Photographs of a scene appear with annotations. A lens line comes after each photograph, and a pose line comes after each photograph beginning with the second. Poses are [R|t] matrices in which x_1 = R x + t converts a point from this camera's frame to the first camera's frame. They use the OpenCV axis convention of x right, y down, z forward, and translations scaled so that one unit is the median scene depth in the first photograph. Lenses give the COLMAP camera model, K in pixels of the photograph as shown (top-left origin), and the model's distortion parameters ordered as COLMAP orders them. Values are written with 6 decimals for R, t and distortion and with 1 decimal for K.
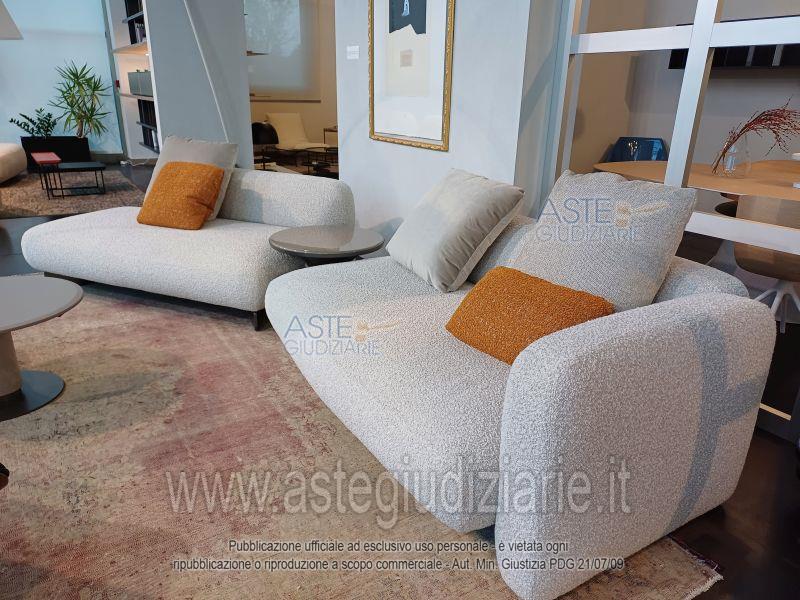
lens RADIAL K [[590.0, 0, 400.1], [0, 590.0, 310.9], [0, 0, 1]] dist [0.045937, -0.032568]
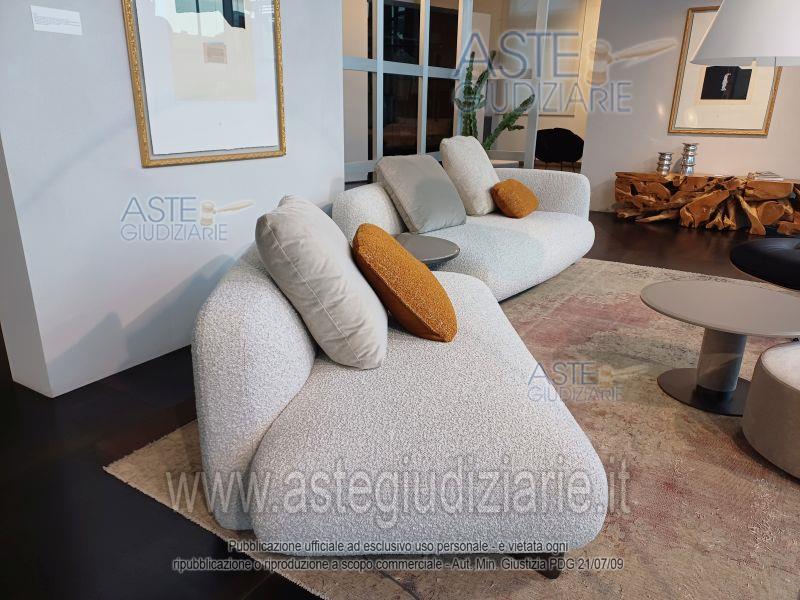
lens RADIAL K [[590.0, 0, 400.1], [0, 590.0, 310.9], [0, 0, 1]] dist [0.045937, -0.032568]
pose [[-0.449041, -0.316508, 0.835575, -1.149901], [0.297895, 0.828623, 0.473964, -0.588249], [-0.842390, 0.461742, -0.277799, 1.555510]]
